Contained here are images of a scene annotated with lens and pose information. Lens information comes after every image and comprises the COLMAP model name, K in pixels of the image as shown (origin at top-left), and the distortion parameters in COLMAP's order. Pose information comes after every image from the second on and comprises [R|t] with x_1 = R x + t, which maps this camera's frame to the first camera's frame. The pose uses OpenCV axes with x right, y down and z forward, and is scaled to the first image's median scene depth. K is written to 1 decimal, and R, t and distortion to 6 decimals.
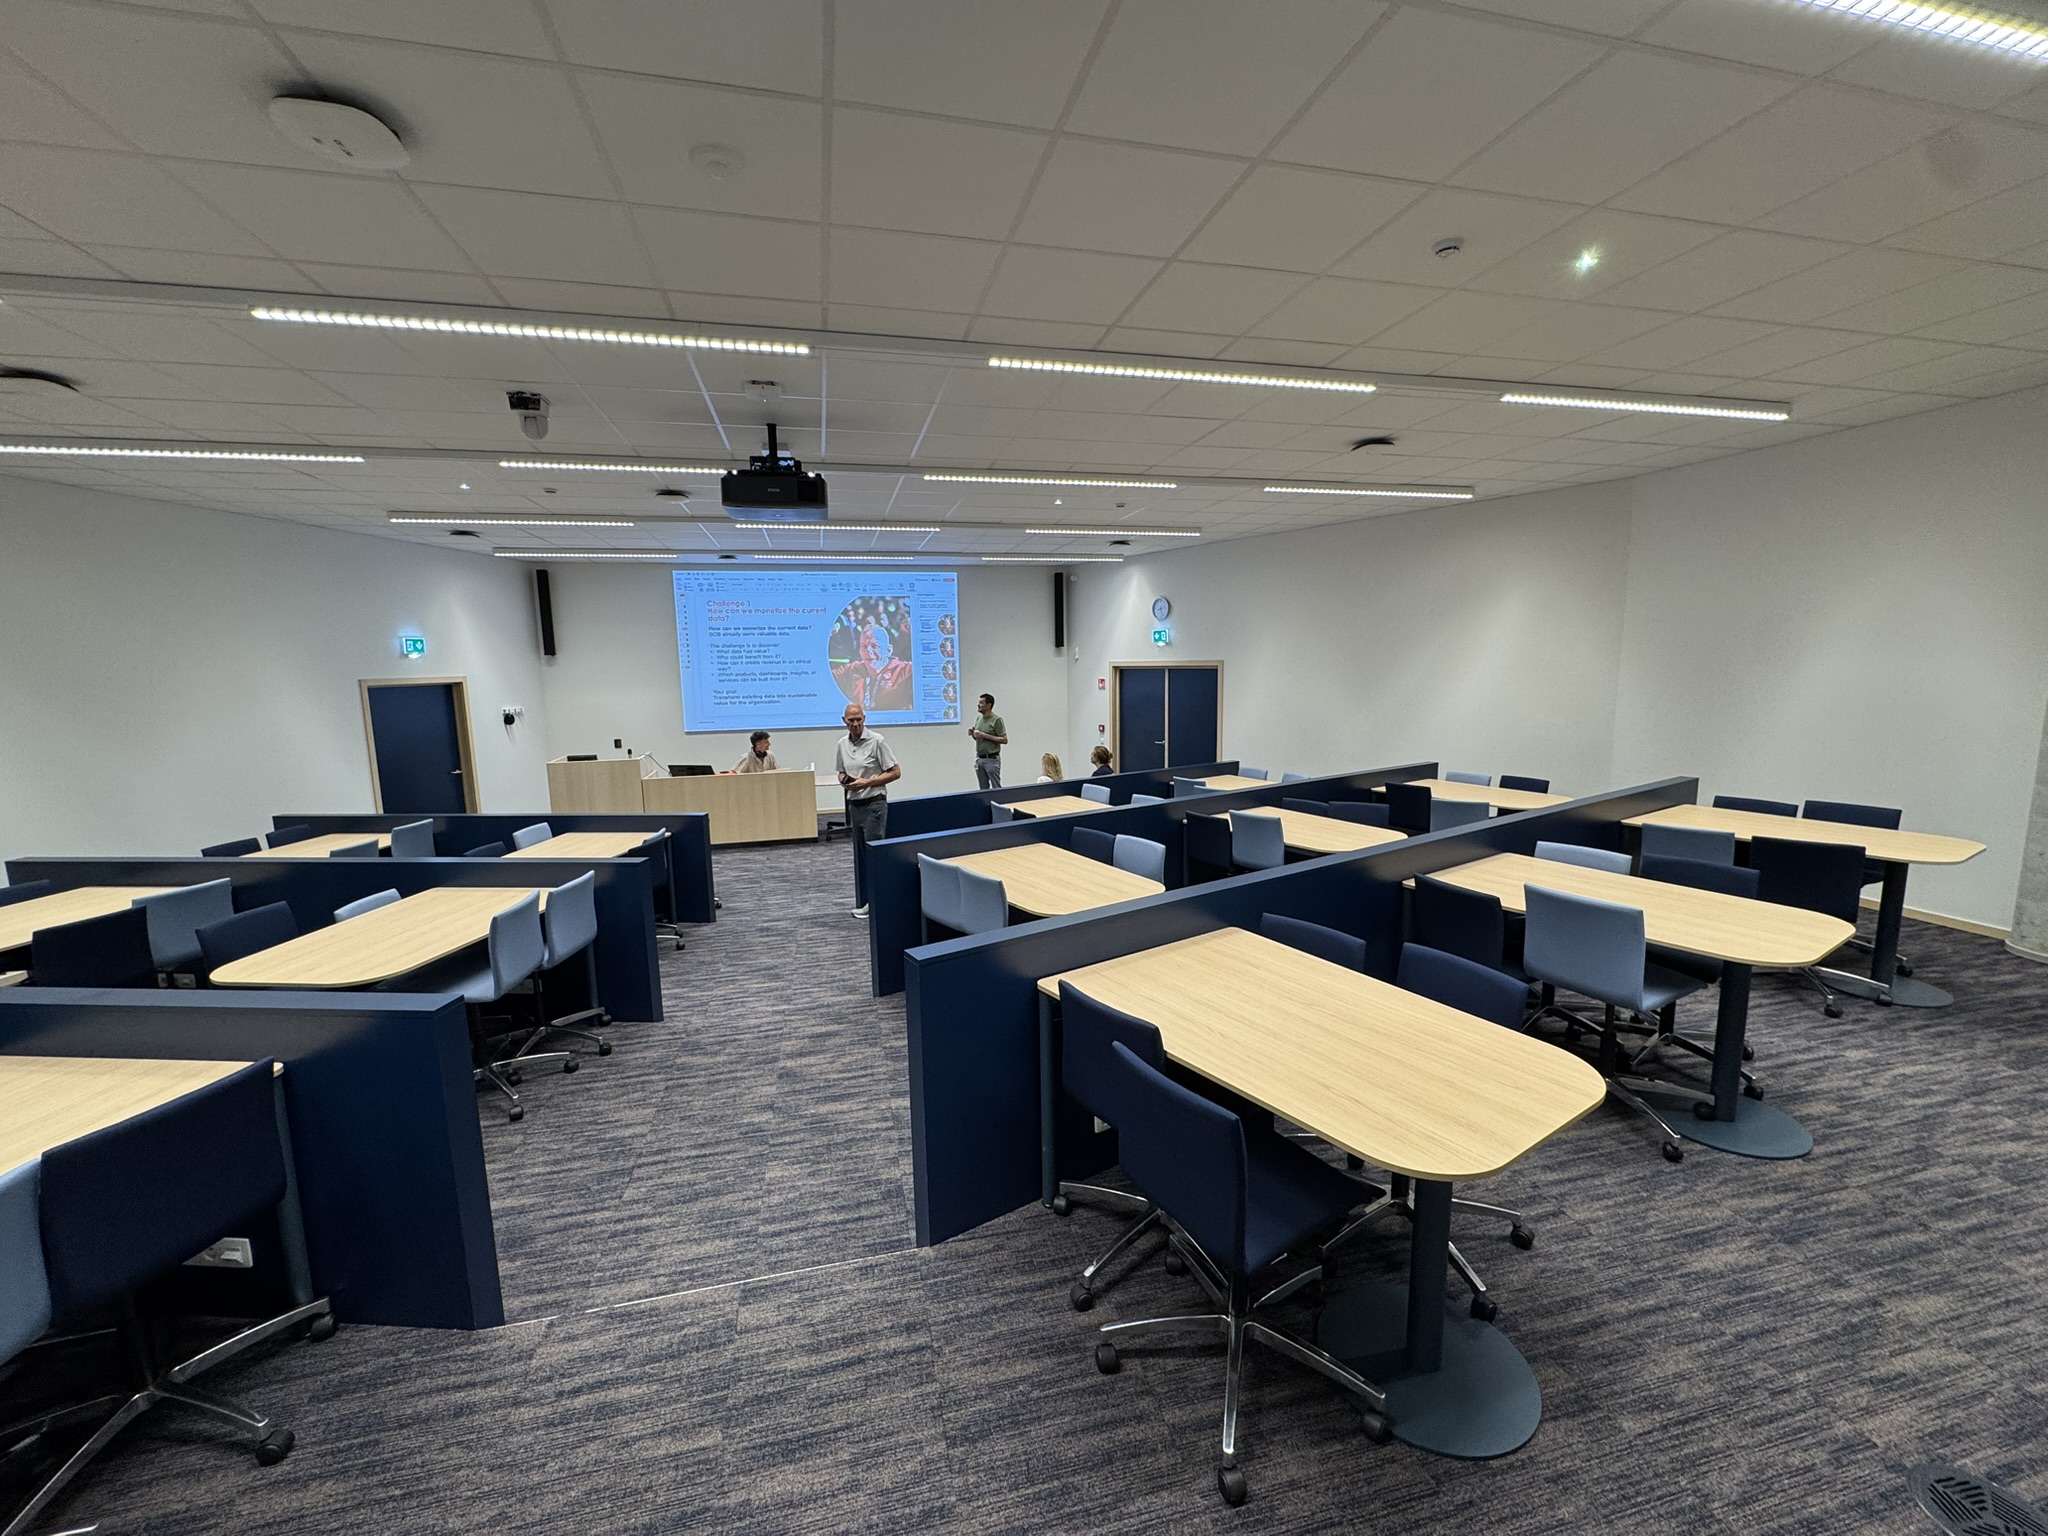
lens RADIAL K [[814.8, 0, 1022.6], [0, 814.8, 771.4], [0, 0, 1]] dist [-0.002409, 0.000452]
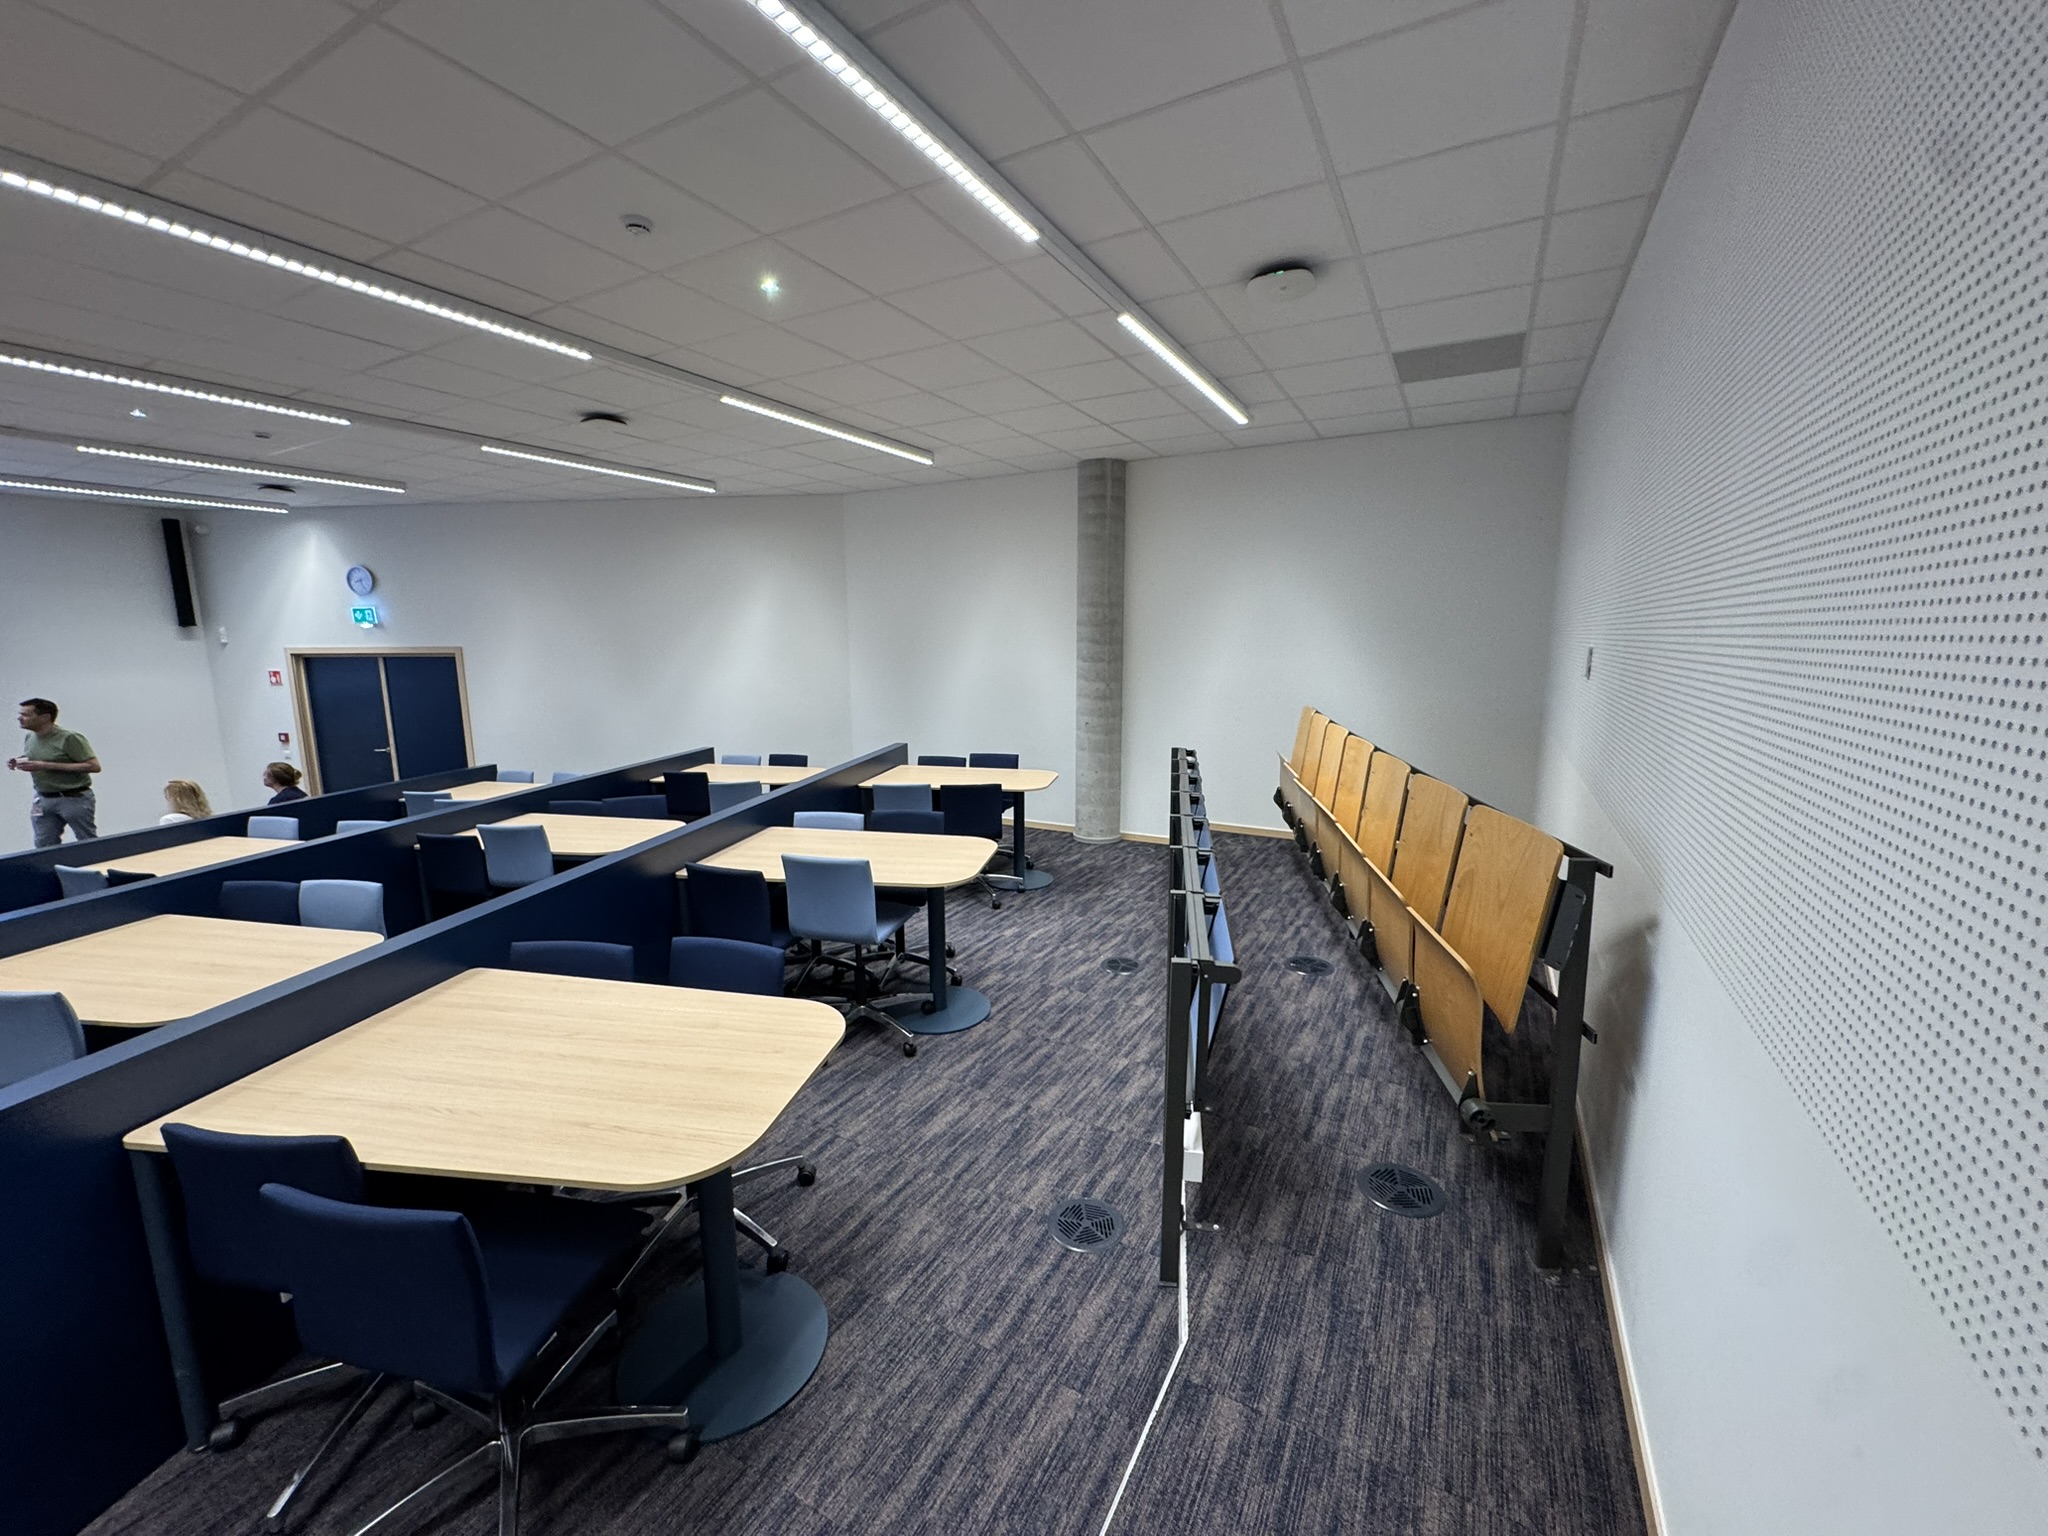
lens RADIAL K [[814.8, 0, 1022.6], [0, 814.8, 771.4], [0, 0, 1]] dist [-0.002409, 0.000452]
pose [[0.680589, -0.104496, 0.725175, 0.048129], [0.093288, 0.994080, 0.055693, -0.002884], [-0.726702, 0.029746, 0.686308, 0.011292]]
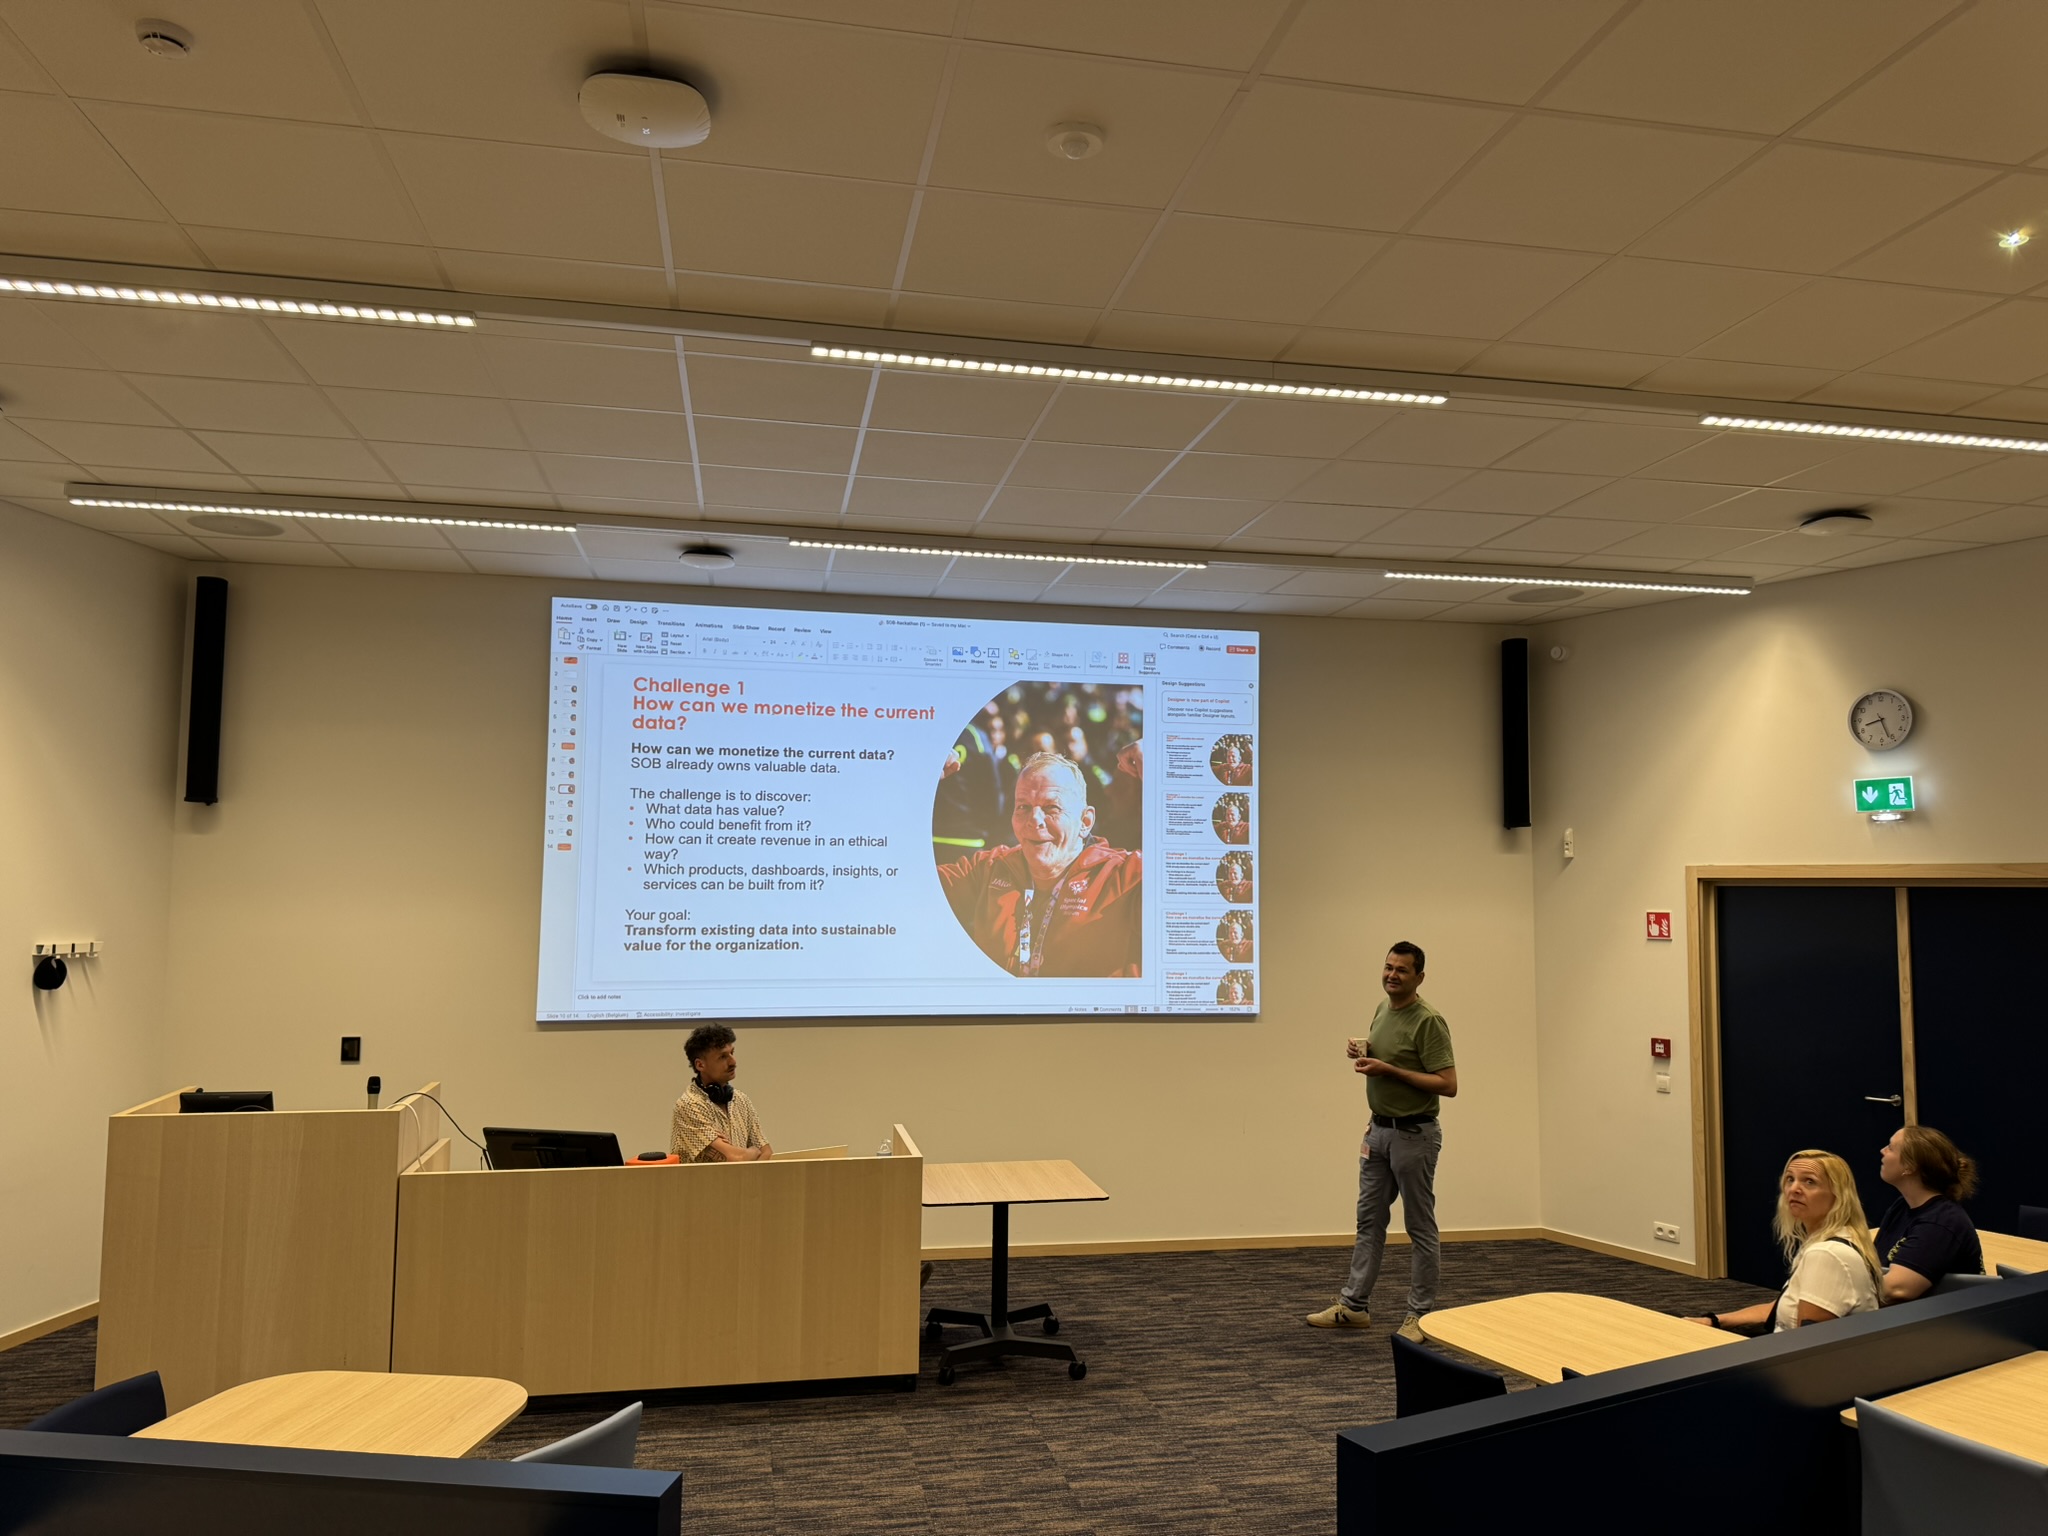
lens RADIAL K [[1431.1, 0, 1035.4], [0, 1431.1, 776.8], [0, 0, 1]] dist [0.139169, -0.198425]
pose [[0.998380, 0.024301, -0.051456, -0.492035], [-0.034673, 0.976777, -0.211435, -0.078466], [0.045123, 0.212876, 0.976037, 1.068006]]
